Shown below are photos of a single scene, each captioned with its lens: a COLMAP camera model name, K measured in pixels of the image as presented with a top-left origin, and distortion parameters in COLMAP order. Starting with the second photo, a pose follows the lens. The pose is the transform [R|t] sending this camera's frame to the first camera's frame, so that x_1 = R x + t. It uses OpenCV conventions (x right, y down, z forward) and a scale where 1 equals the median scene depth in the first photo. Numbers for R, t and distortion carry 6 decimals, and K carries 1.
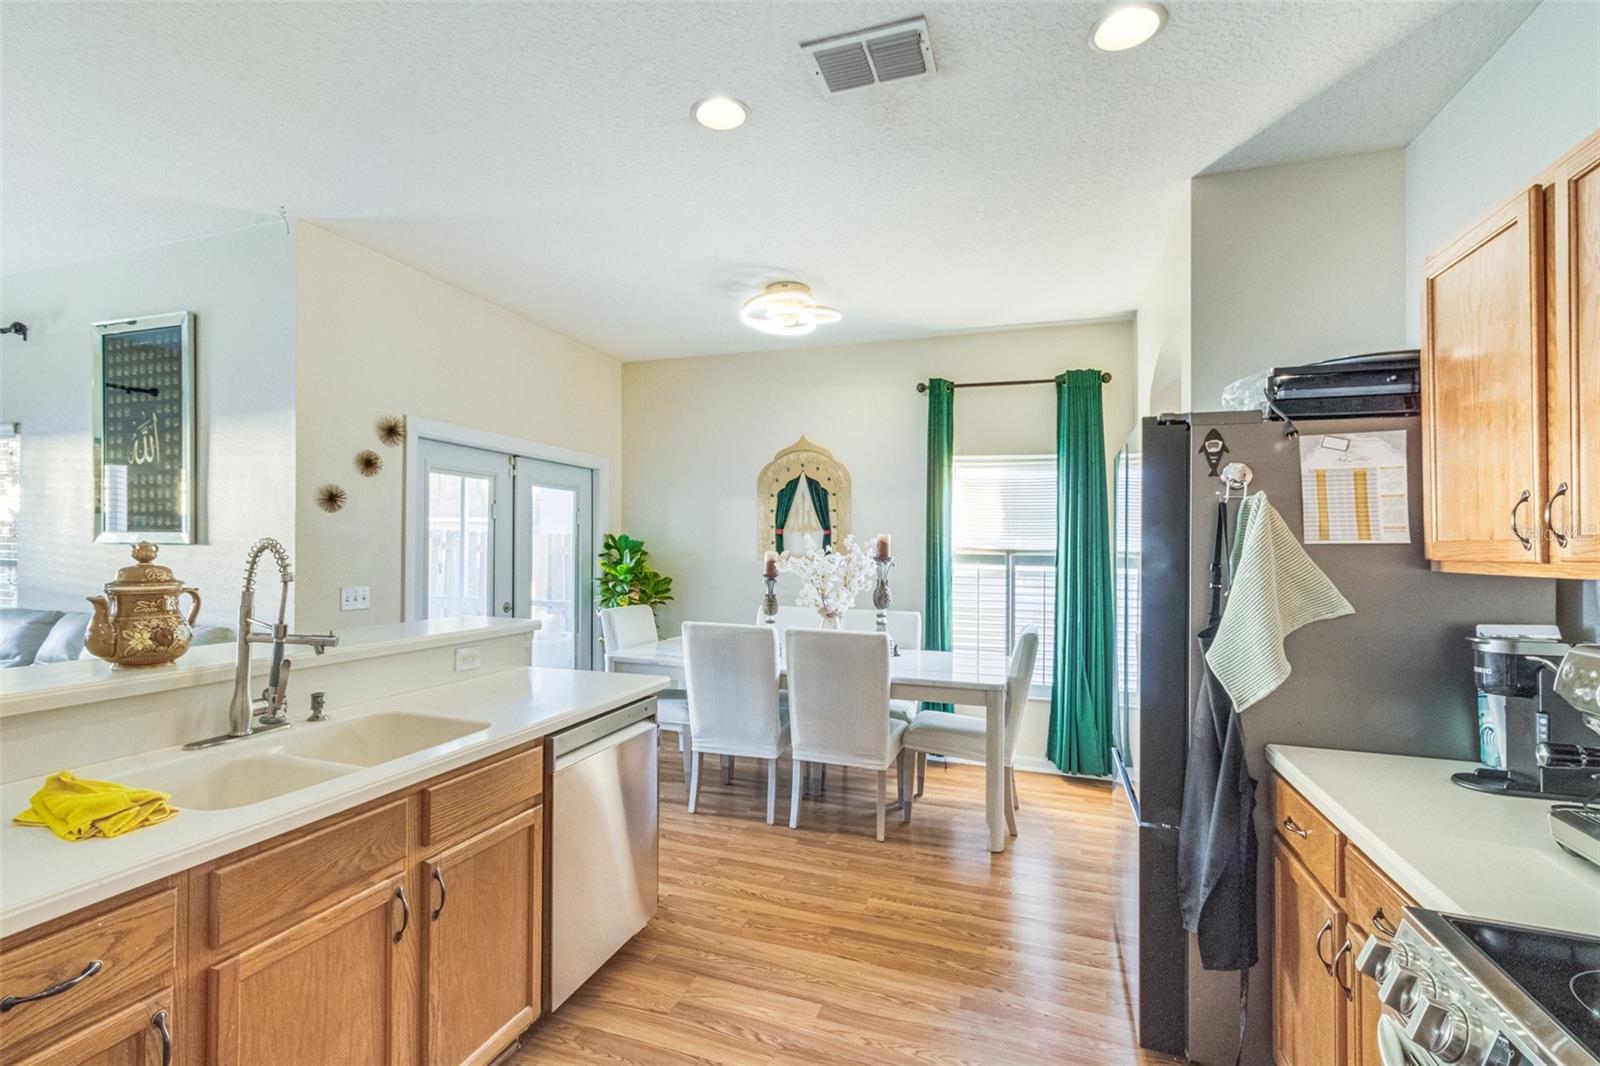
lens RADIAL K [[726.3, 0, 800.0], [0, 726.3, 533.0], [0, 0, 1]] dist [0.002543, 0.000261]
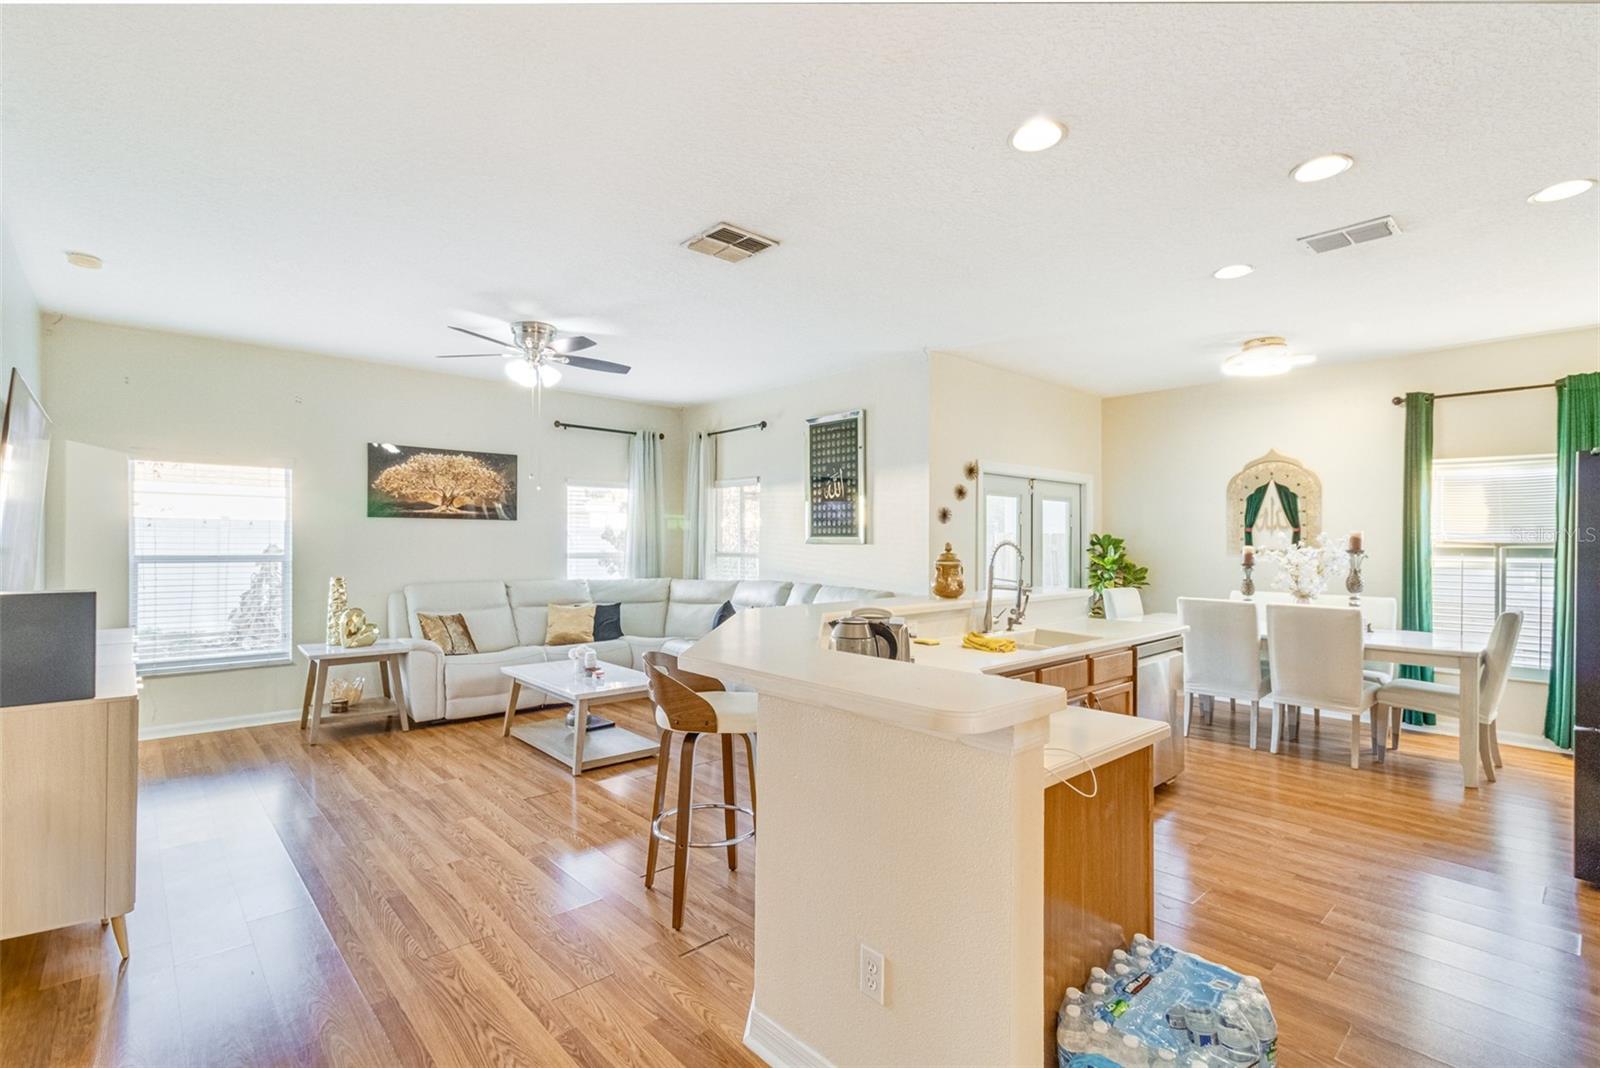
lens RADIAL K [[757.3, 0, 799.5], [0, 757.3, 549.0], [0, 0, 1]] dist [0.003248, 0.000404]
pose [[0.870961, -0.004308, -0.491333, -0.072097], [0.016339, 0.999662, 0.020199, -0.009396], [0.491080, -0.025621, 0.870738, -0.555374]]
